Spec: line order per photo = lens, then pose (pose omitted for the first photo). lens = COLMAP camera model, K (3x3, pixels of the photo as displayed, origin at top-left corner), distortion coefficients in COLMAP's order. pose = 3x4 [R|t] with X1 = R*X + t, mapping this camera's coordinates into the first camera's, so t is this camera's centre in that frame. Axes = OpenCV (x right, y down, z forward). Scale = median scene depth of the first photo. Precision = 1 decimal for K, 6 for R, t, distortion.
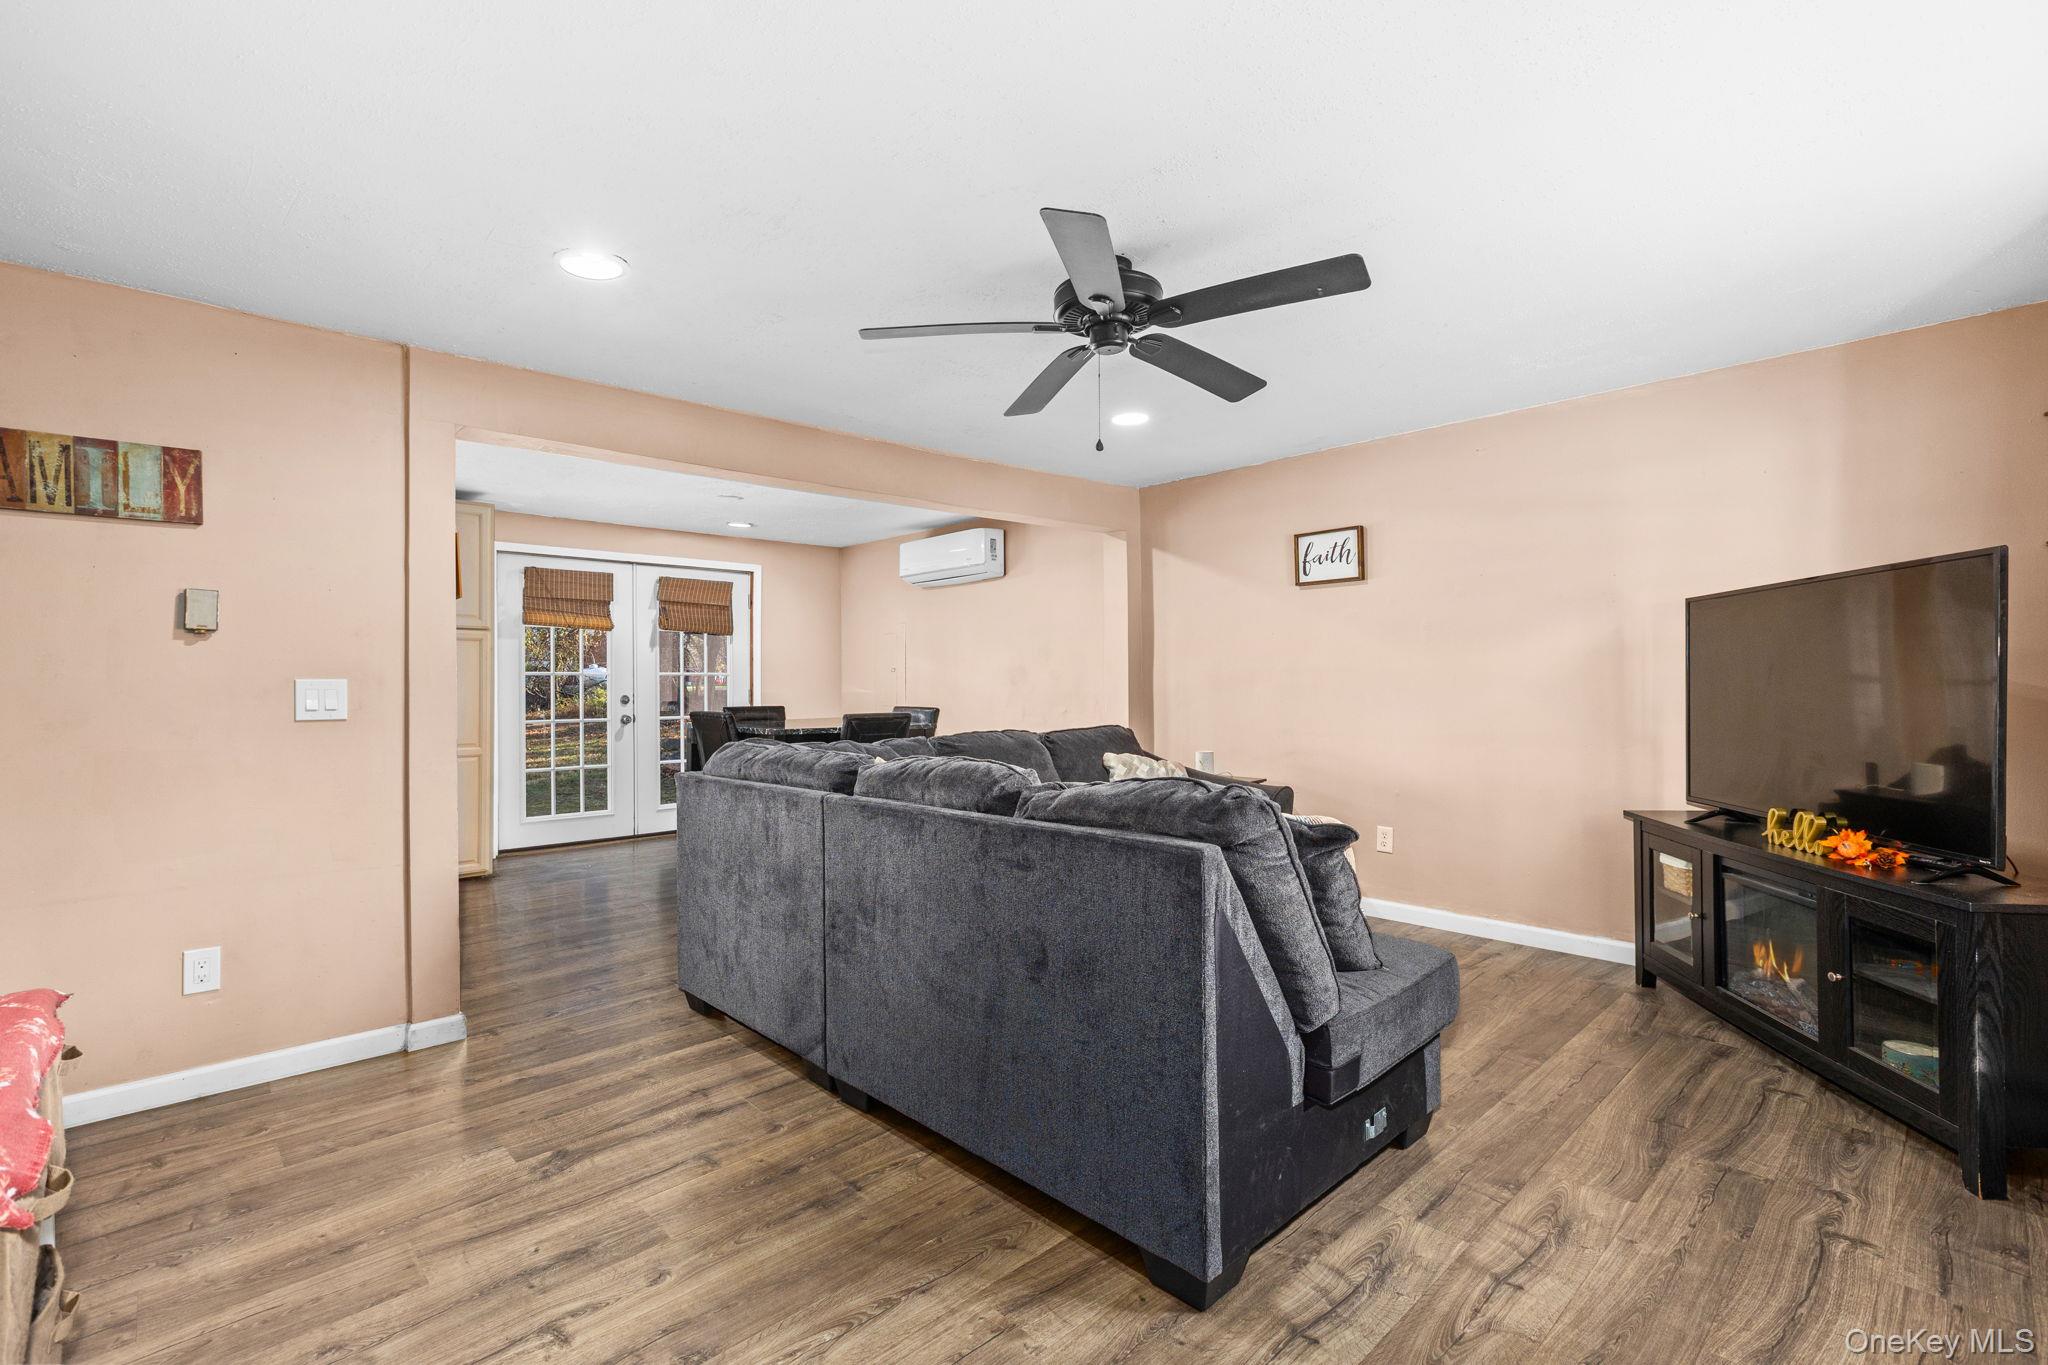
lens RADIAL K [[919.0, 0, 1021.4], [0, 919.0, 684.4], [0, 0, 1]] dist [0.006801, -0.002081]
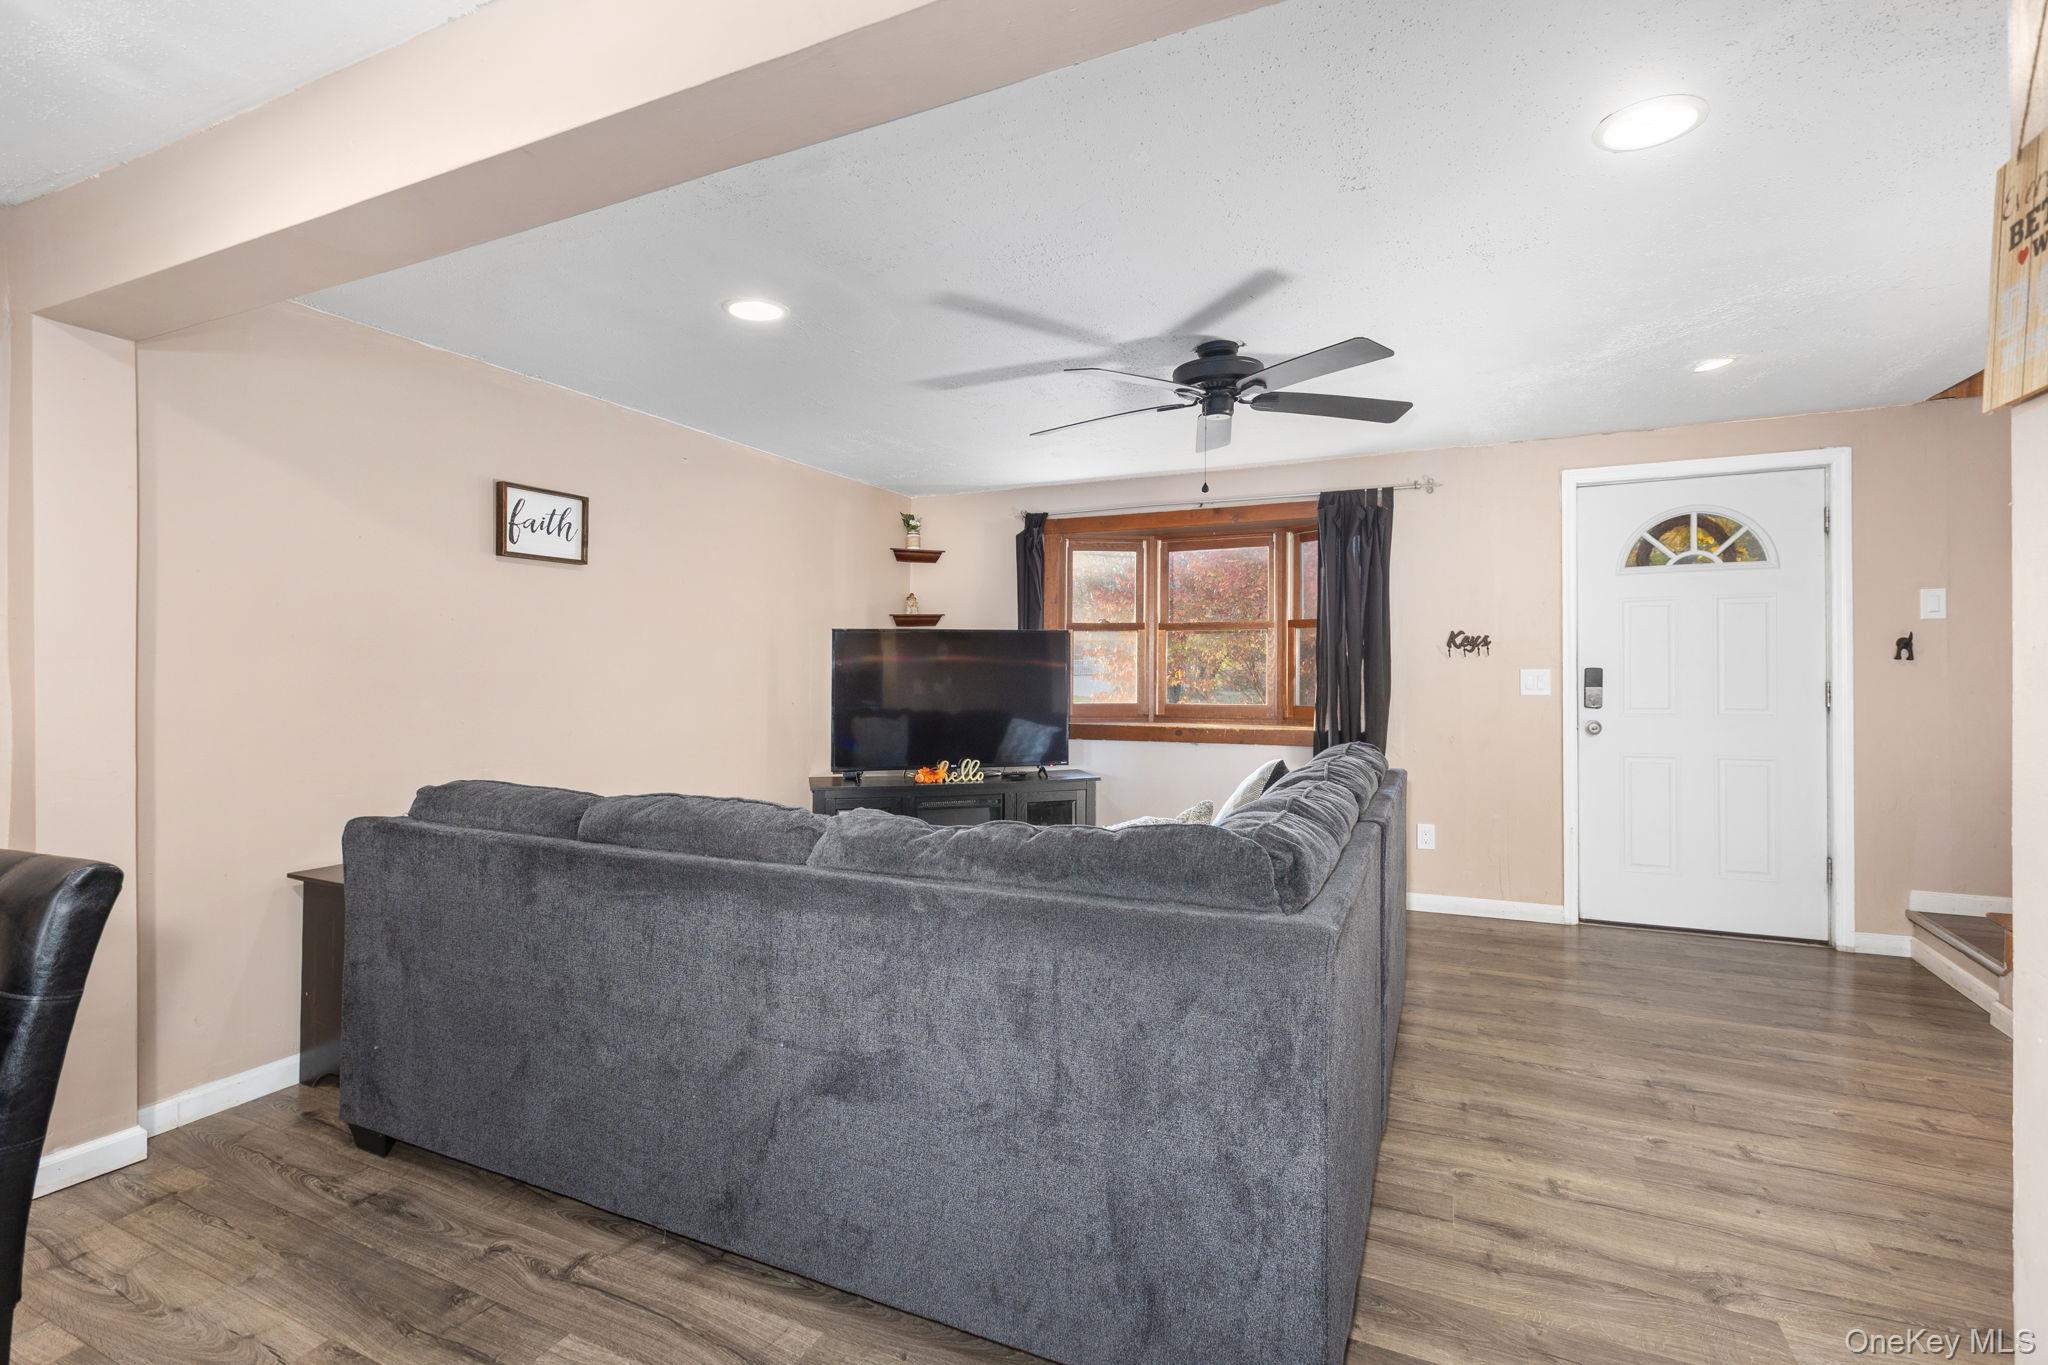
lens RADIAL K [[919.0, 0, 1037.2], [0, 919.0, 669.8], [0, 0, 1]] dist [0.006801, -0.002081]
pose [[-0.377111, 0.011494, 0.926097, -0.853272], [0.009487, 0.999918, -0.008547, -0.019248], [-0.926119, 0.005563, -0.377190, 1.533884]]
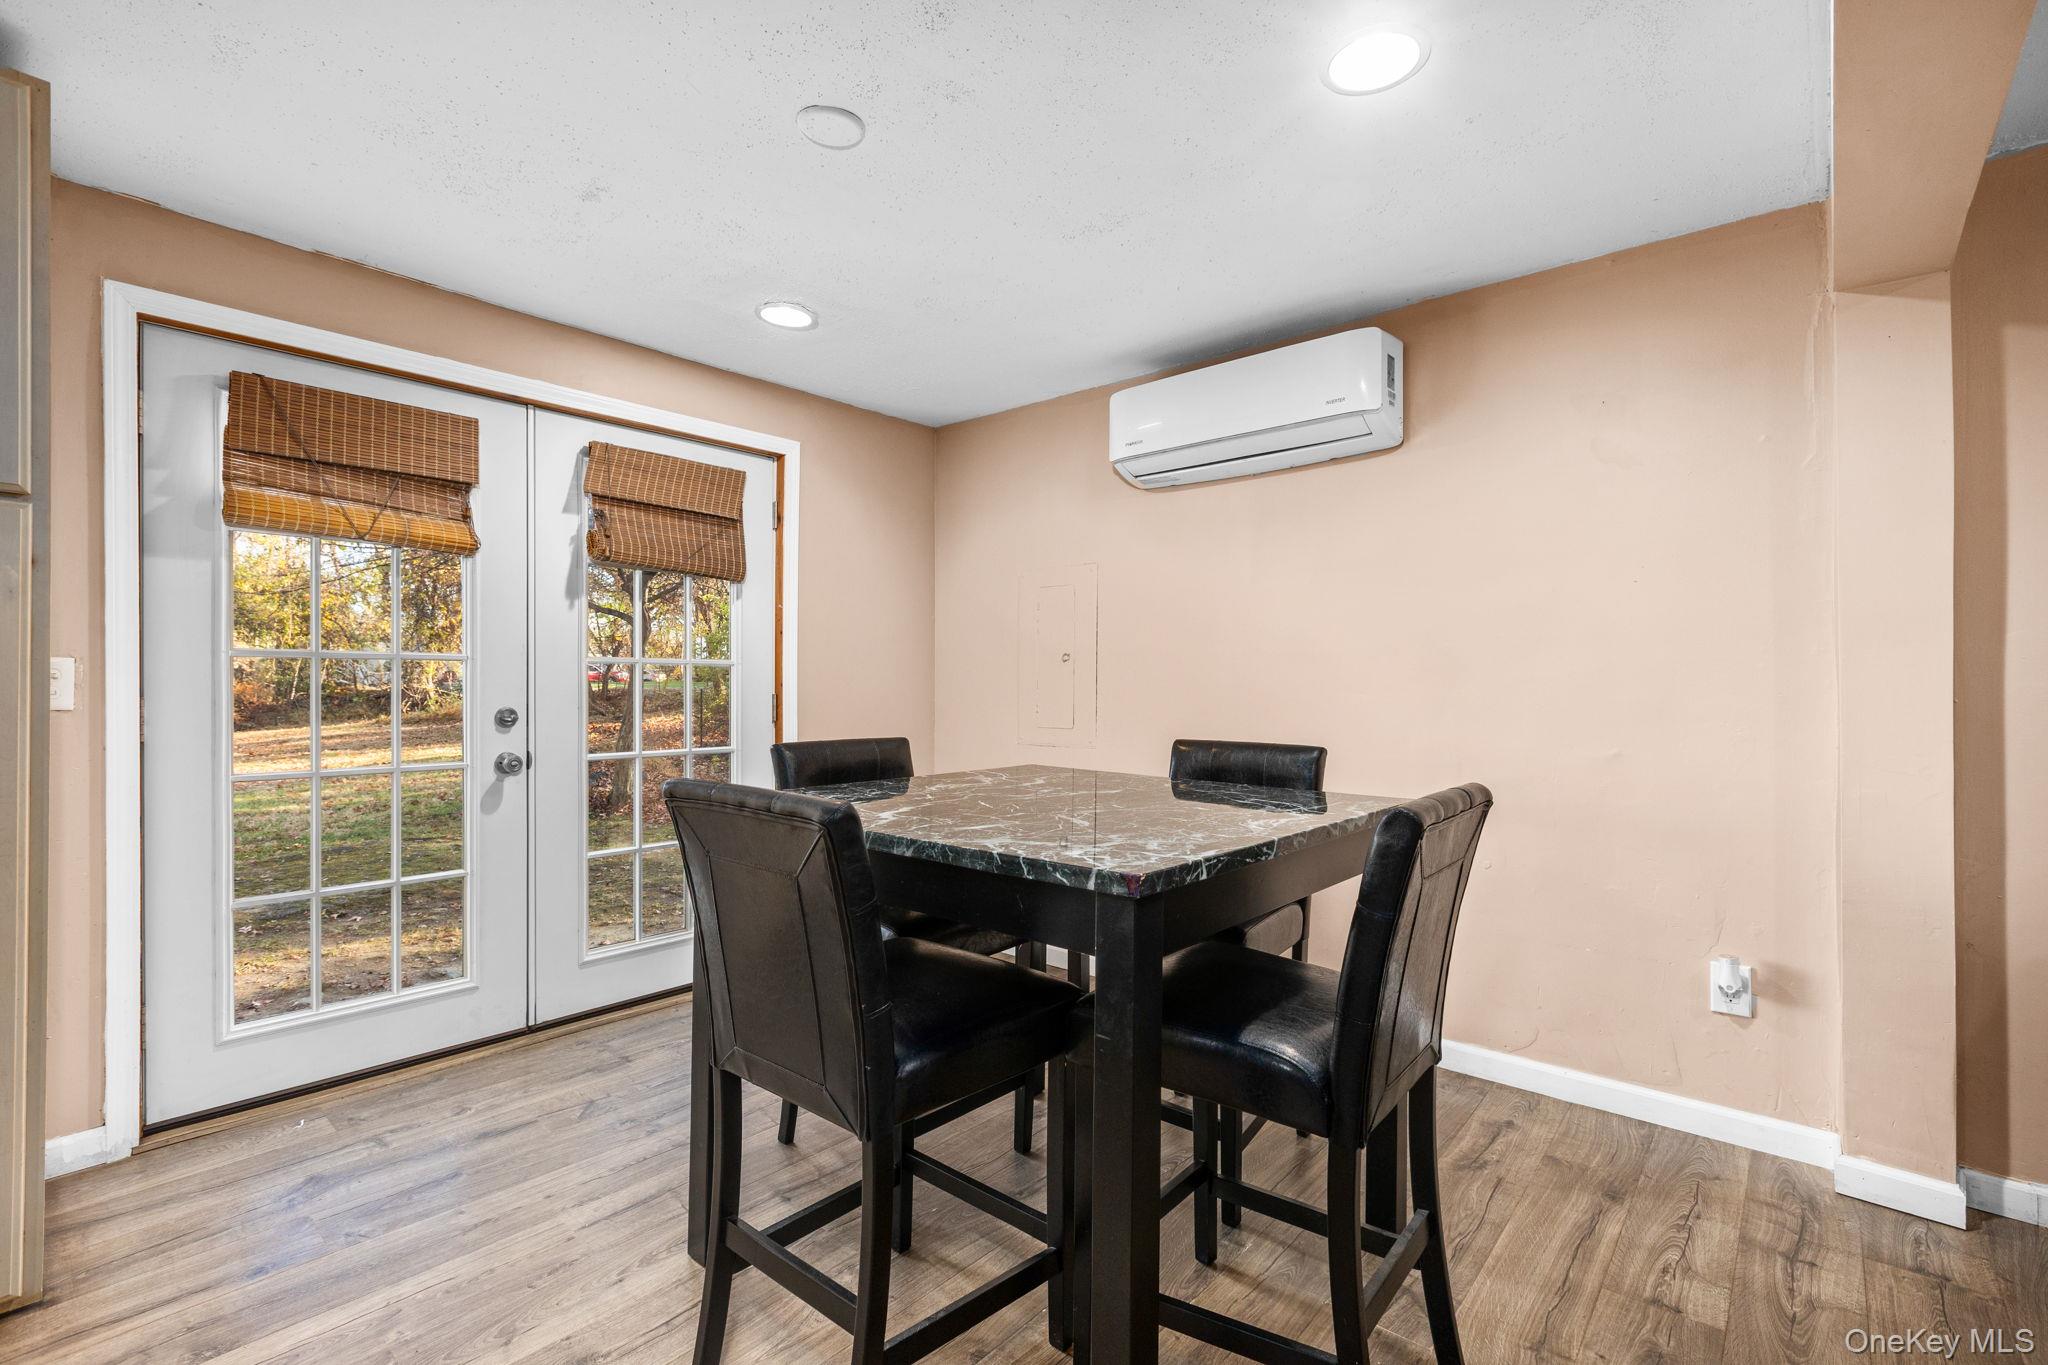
lens RADIAL K [[919.0, 0, 1025.0], [0, 919.0, 700.2], [0, 0, 1]] dist [0.006801, -0.002081]
pose [[0.995931, 0.009565, 0.089614, -0.553353], [-0.011010, 0.999817, 0.015648, -0.000533], [-0.089448, -0.016571, 0.995854, 1.332039]]
